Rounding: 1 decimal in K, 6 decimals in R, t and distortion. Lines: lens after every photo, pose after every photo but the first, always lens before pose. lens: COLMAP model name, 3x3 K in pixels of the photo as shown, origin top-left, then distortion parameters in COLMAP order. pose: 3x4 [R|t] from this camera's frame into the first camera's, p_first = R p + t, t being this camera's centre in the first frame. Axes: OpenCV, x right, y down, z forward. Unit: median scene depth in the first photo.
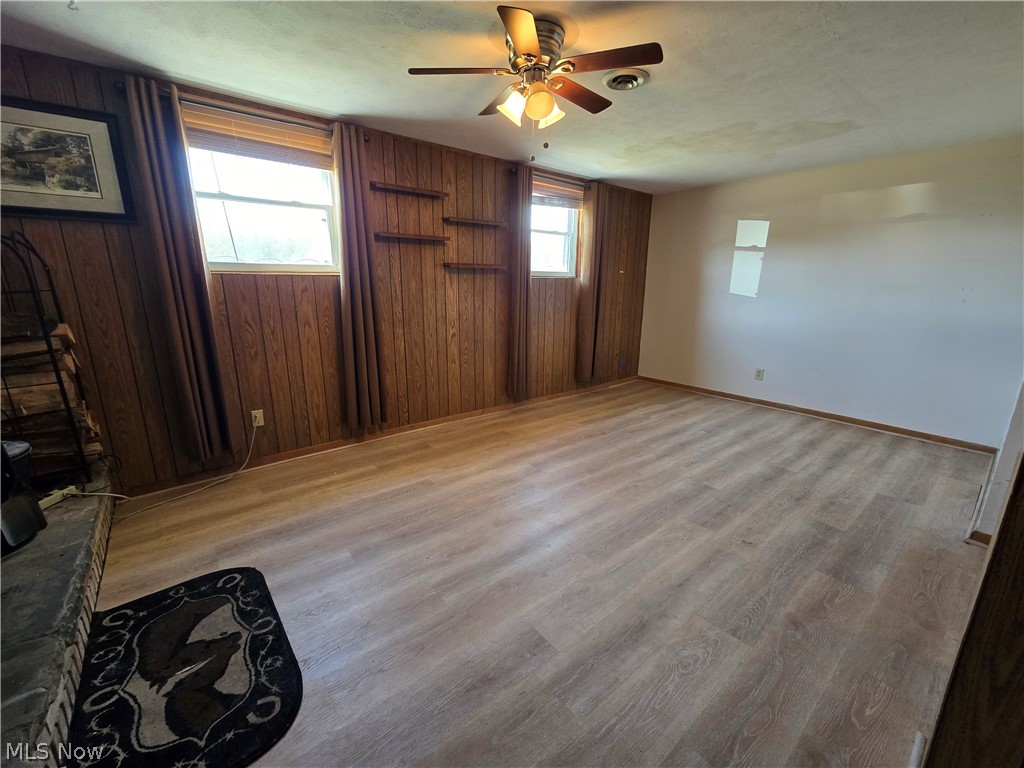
lens RADIAL K [[421.2, 0, 511.6], [0, 421.2, 386.1], [0, 0, 1]] dist [-0.001187, 0.000905]
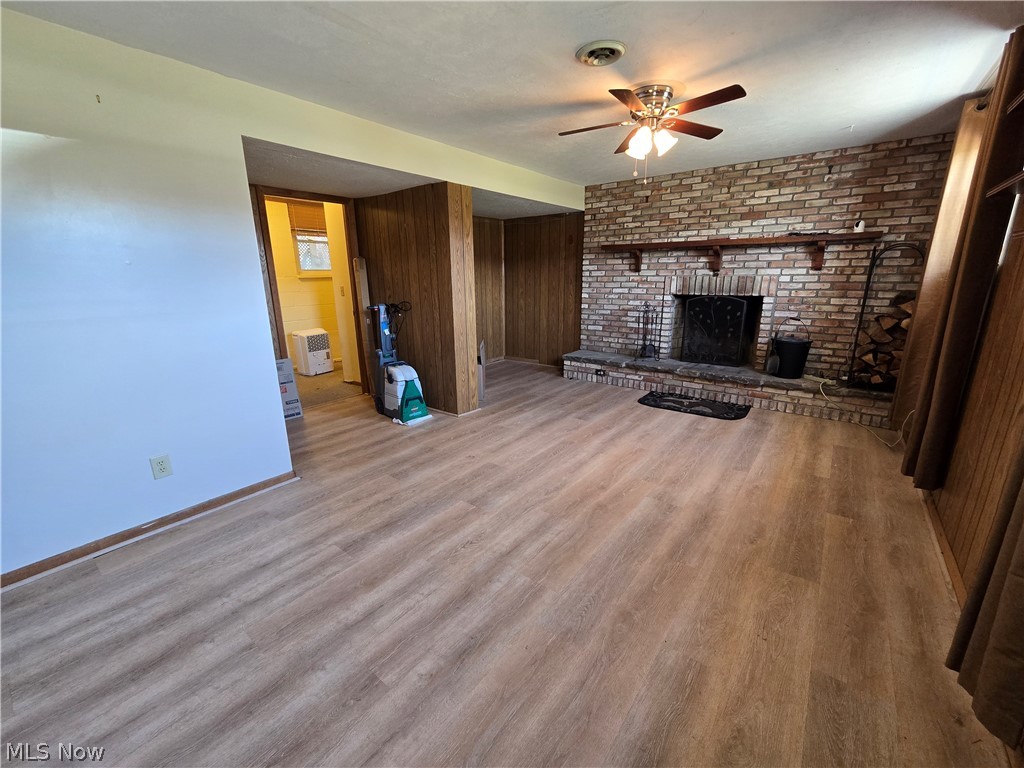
lens RADIAL K [[421.2, 0, 510.9], [0, 421.2, 383.7], [0, 0, 1]] dist [-0.001187, 0.000905]
pose [[-0.974731, 0.060684, -0.214982, 0.550227], [-0.049878, 0.878972, 0.474257, -0.409335], [0.217743, 0.472996, -0.853735, 1.631095]]
